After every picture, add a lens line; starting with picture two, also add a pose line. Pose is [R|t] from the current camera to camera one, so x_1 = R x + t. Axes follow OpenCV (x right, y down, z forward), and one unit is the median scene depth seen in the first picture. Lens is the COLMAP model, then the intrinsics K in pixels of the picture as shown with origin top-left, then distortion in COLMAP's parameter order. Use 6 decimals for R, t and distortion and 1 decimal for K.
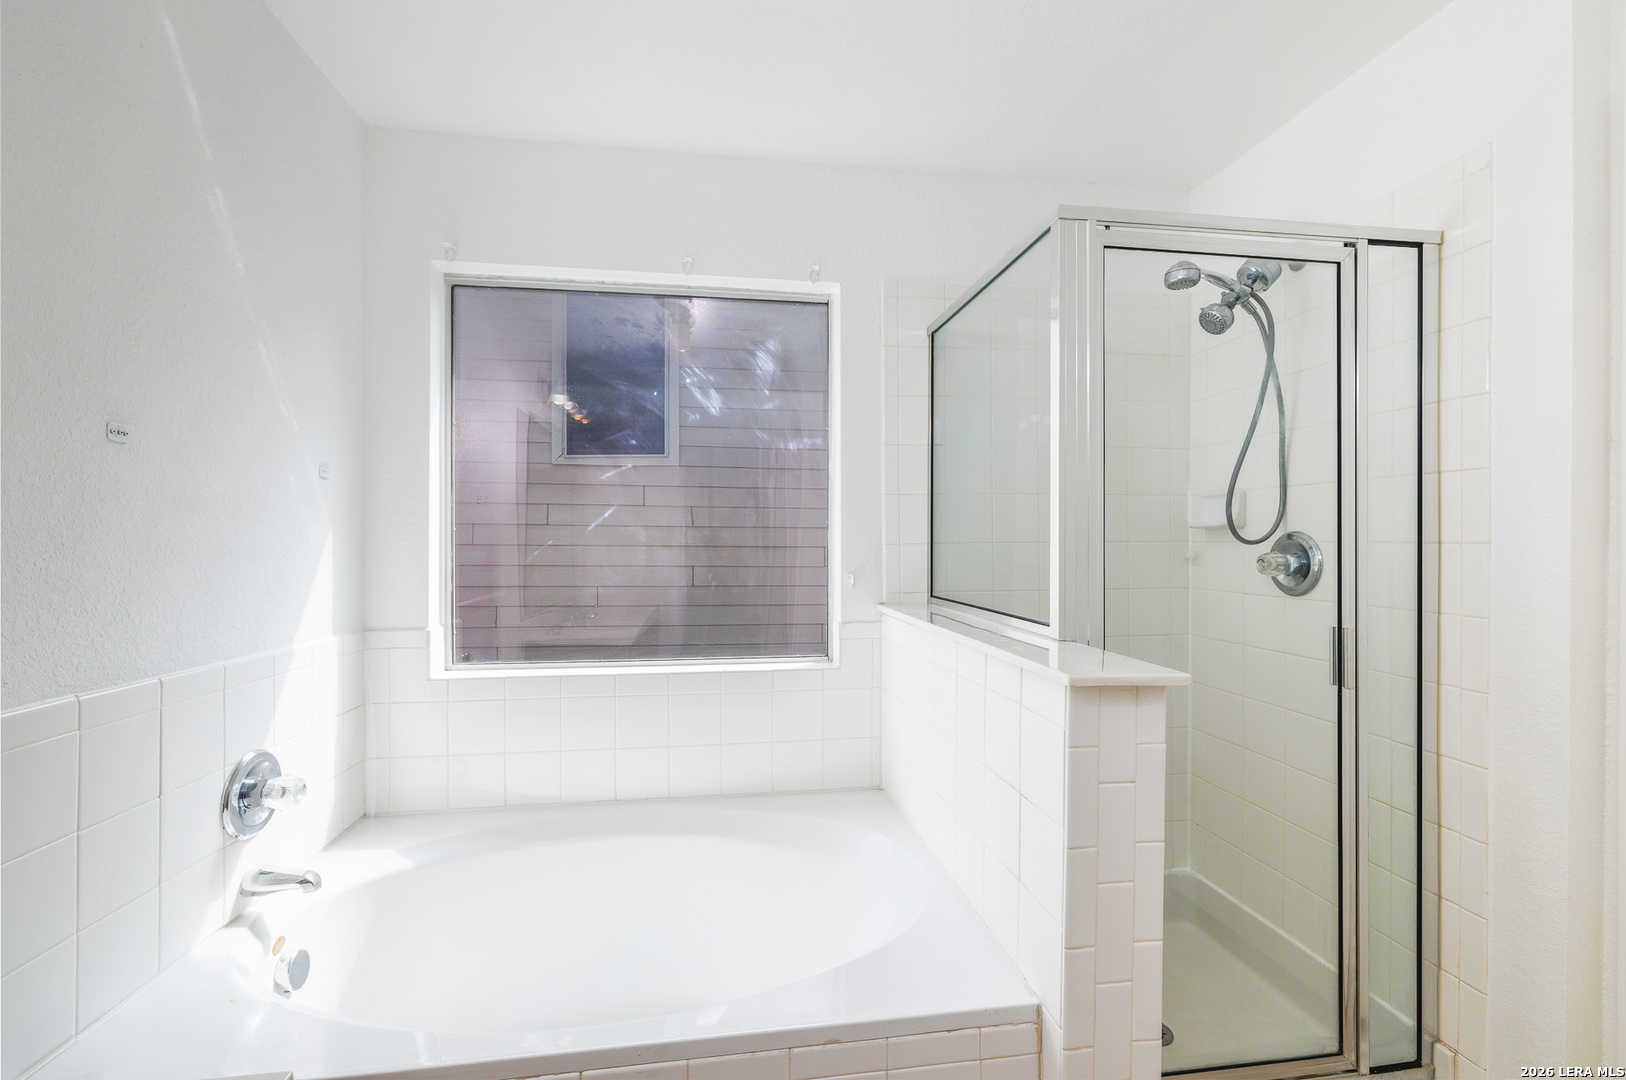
lens RADIAL K [[702.7, 0, 812.4], [0, 702.7, 539.4], [0, 0, 1]] dist [0.000617, -0.000385]
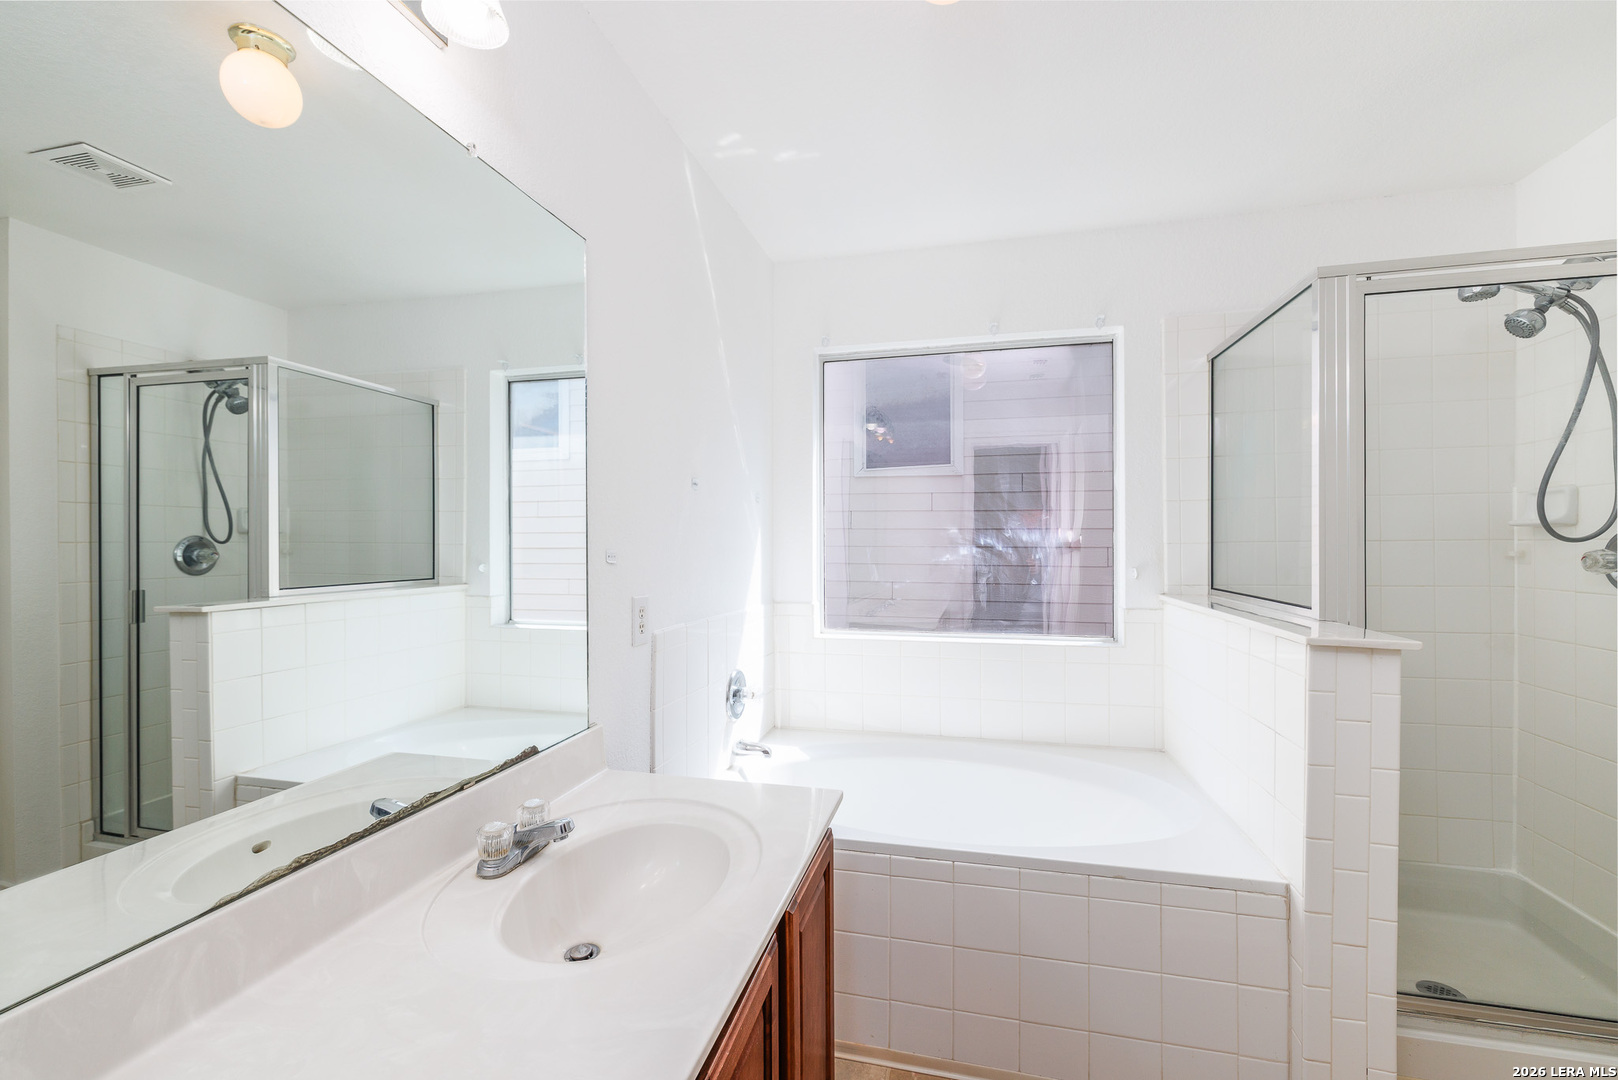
lens RADIAL K [[699.3, 0, 803.3], [0, 699.3, 545.3], [0, 0, 1]] dist [0.000617, -0.000385]
pose [[0.924180, -0.003214, -0.381945, -0.012746], [0.005604, 0.999971, 0.005145, 0.000674], [0.381917, -0.006895, 0.924171, -0.349629]]
